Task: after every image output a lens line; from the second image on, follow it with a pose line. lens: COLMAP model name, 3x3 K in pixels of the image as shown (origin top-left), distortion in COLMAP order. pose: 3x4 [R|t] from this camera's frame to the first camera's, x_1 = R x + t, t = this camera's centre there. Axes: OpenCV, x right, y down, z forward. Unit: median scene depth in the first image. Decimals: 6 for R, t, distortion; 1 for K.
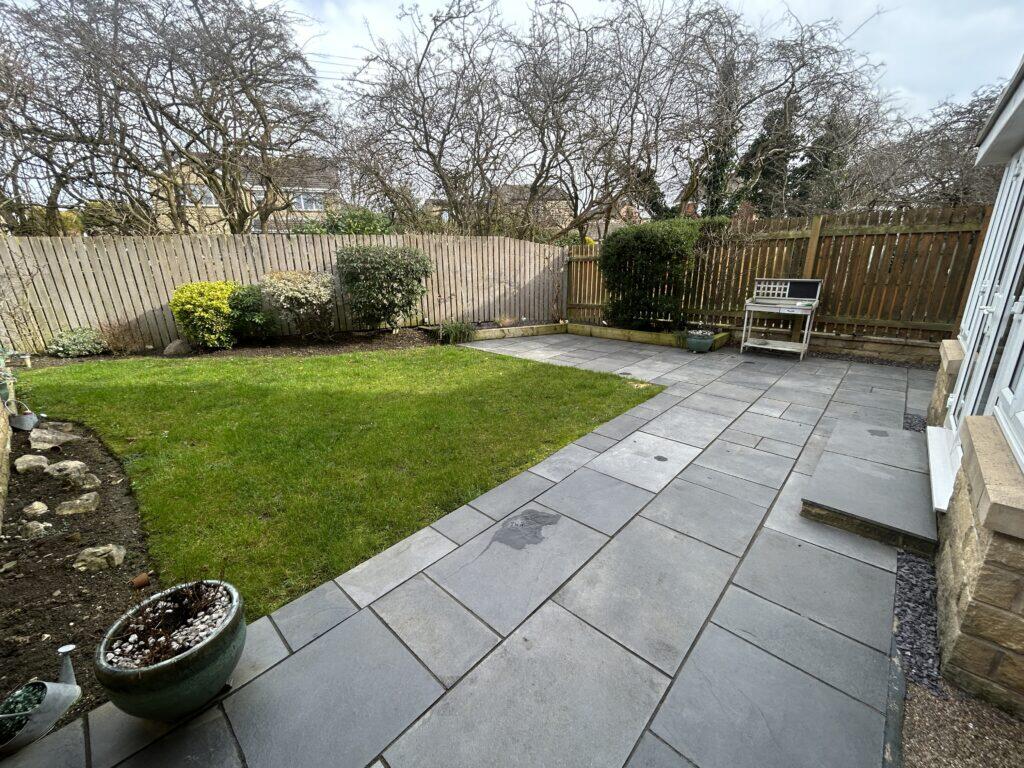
lens RADIAL K [[416.0, 0, 510.7], [0, 416.0, 384.1], [0, 0, 1]] dist [-0.001810, 0.000532]
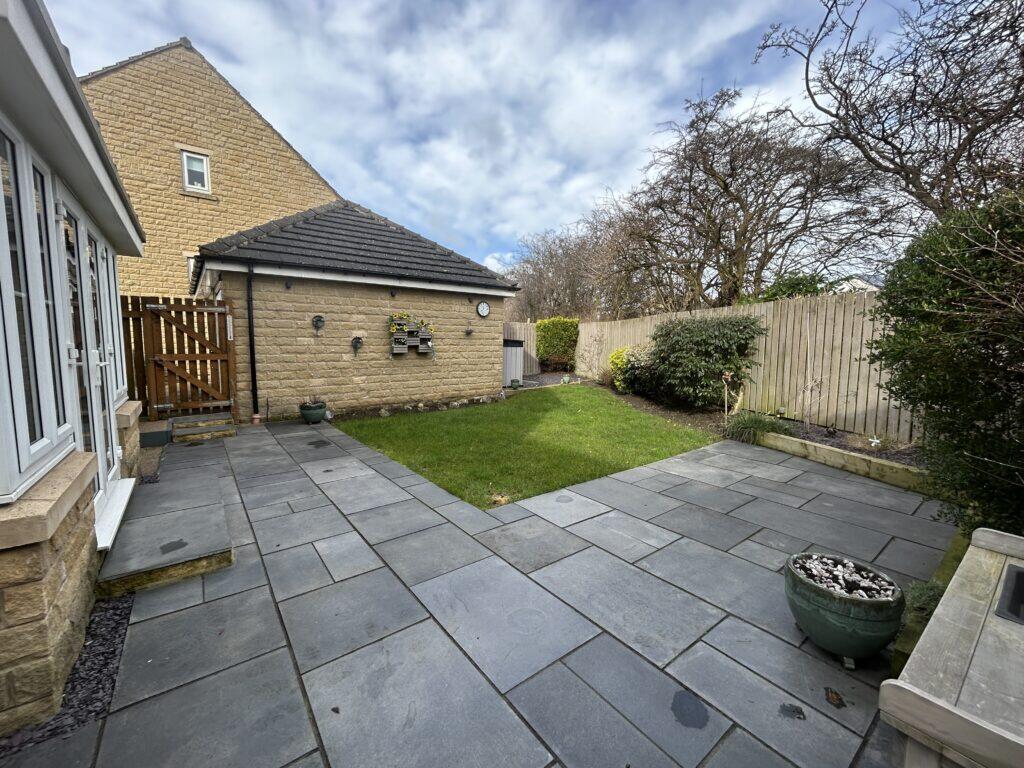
lens RADIAL K [[416.0, 0, 510.7], [0, 416.0, 384.1], [0, 0, 1]] dist [-0.001810, 0.000532]
pose [[-0.170119, 0.112364, -0.978996, 0.782410], [-0.285691, 0.945186, 0.158127, -0.234721], [0.943101, 0.306591, -0.128693, 0.836083]]
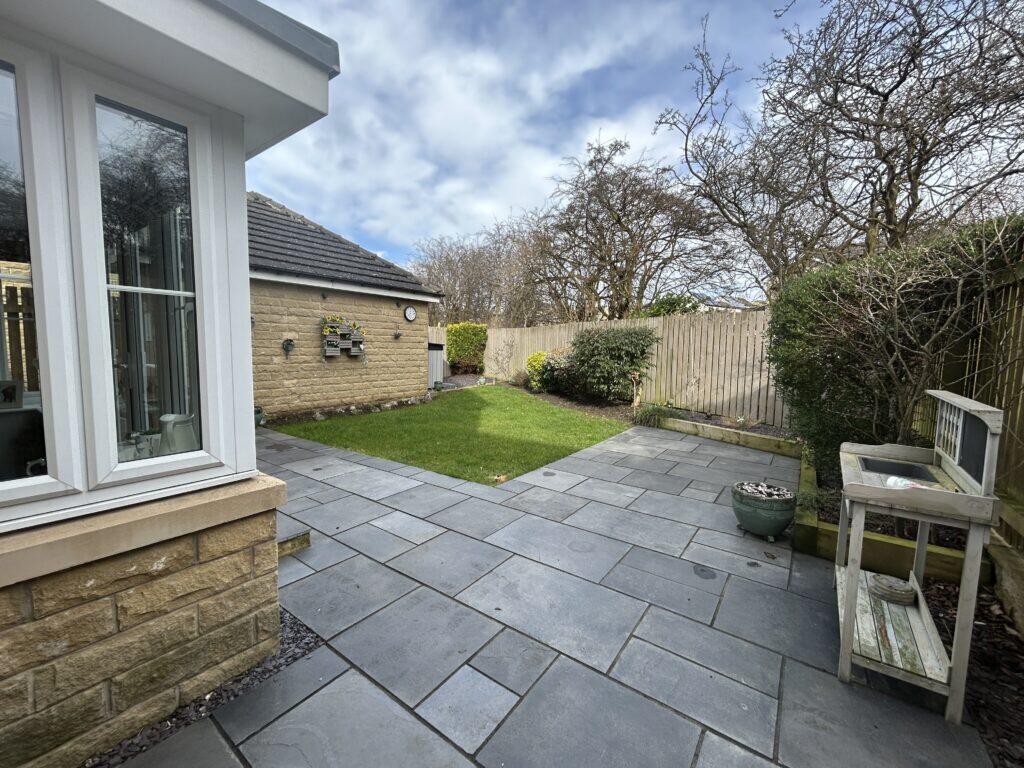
lens RADIAL K [[416.0, 0, 510.7], [0, 416.0, 384.1], [0, 0, 1]] dist [-0.001810, 0.000532]
pose [[0.118663, 0.105270, -0.987339, 0.902416], [-0.302428, 0.950950, 0.065043, -0.189949], [0.945757, 0.290881, 0.144679, 0.676177]]
